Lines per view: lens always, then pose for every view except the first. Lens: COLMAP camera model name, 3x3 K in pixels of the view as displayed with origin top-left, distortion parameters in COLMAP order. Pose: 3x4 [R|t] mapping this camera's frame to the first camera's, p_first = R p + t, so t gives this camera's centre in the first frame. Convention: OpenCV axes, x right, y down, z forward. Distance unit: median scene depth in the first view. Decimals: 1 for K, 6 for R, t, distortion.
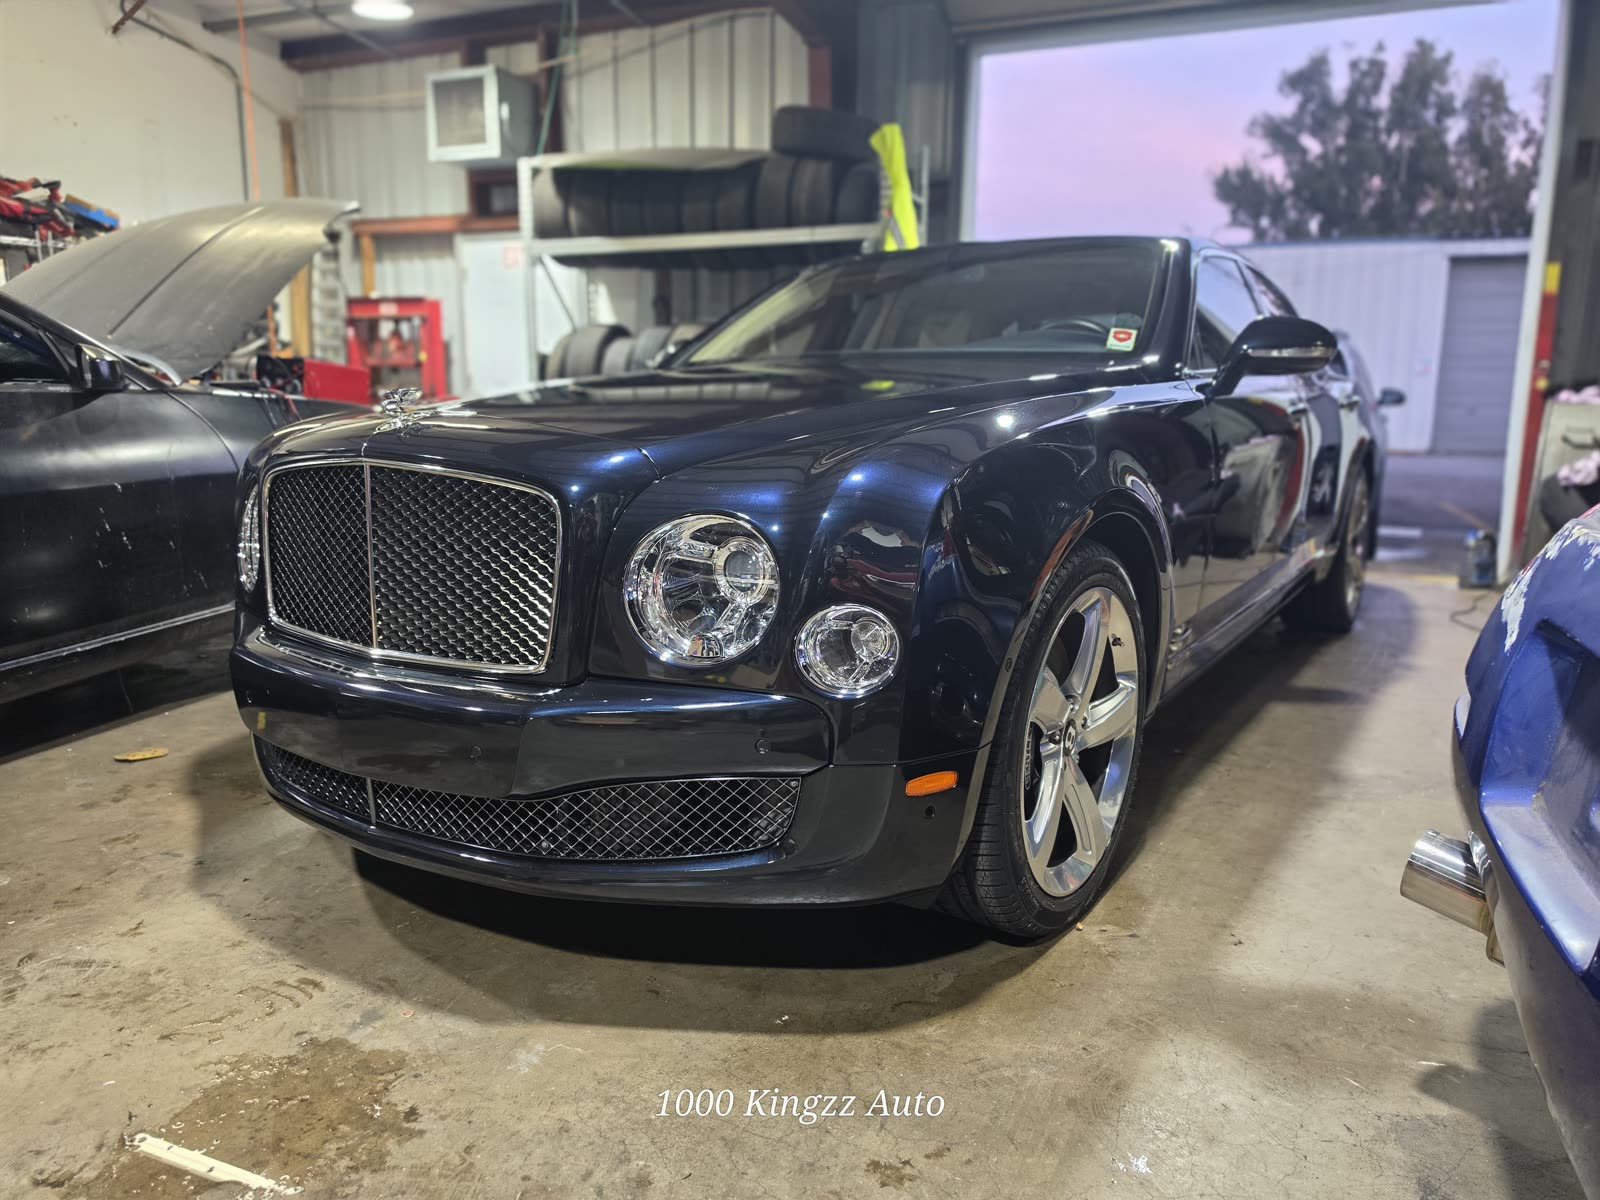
lens RADIAL K [[1129.8, 0, 800.0], [0, 1129.8, 600.0], [0, 0, 1]] dist [0.013205, -0.039147]
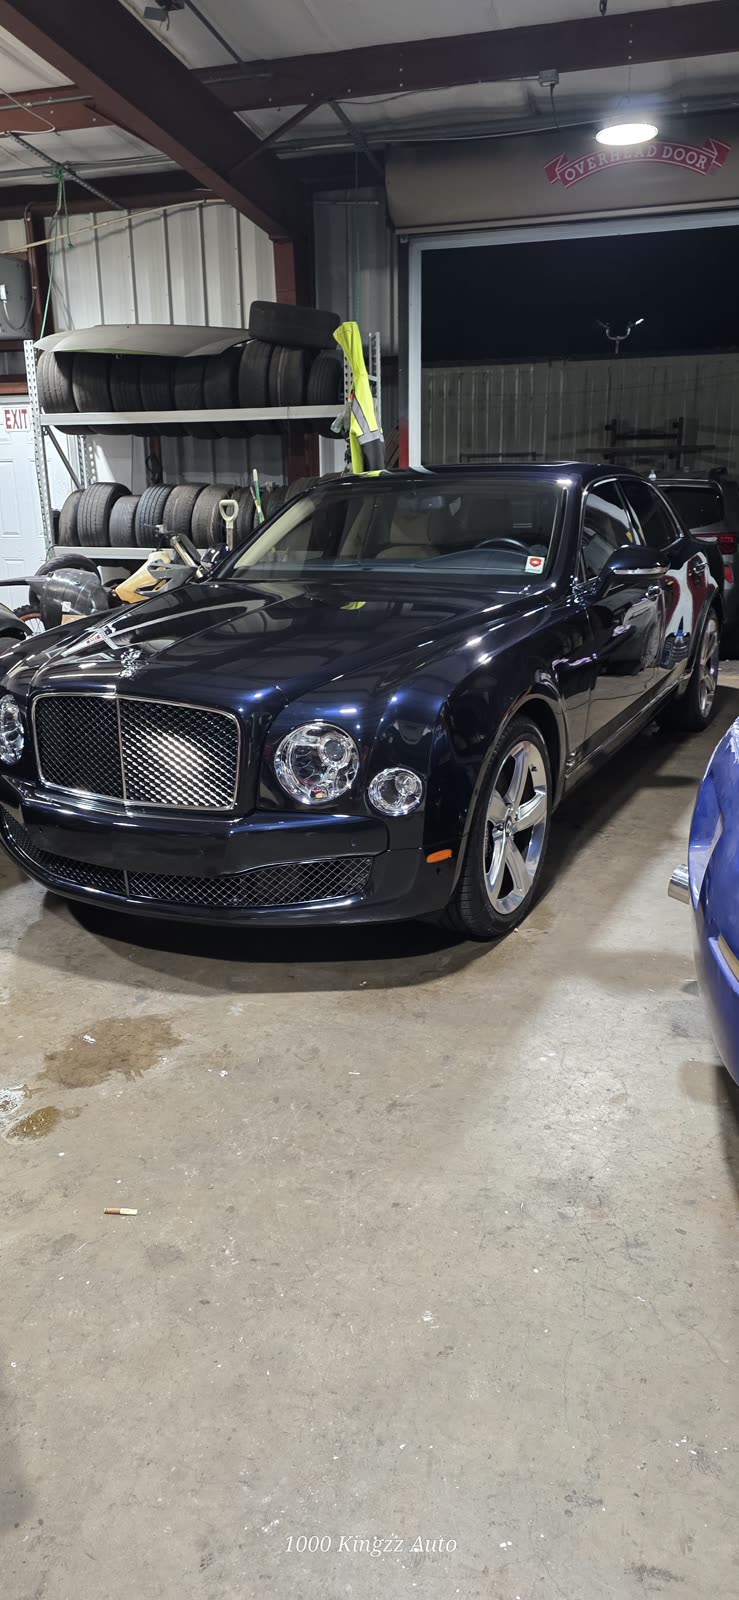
lens RADIAL K [[1172.8, 0, 327.3], [0, 1172.8, 830.2], [0, 0, 1]] dist [0.000399, -0.000773]
pose [[0.995255, -0.057121, 0.078766, -0.194704], [0.046024, 0.989621, 0.136131, -0.139271], [-0.085725, -0.131860, 0.987555, -0.814911]]
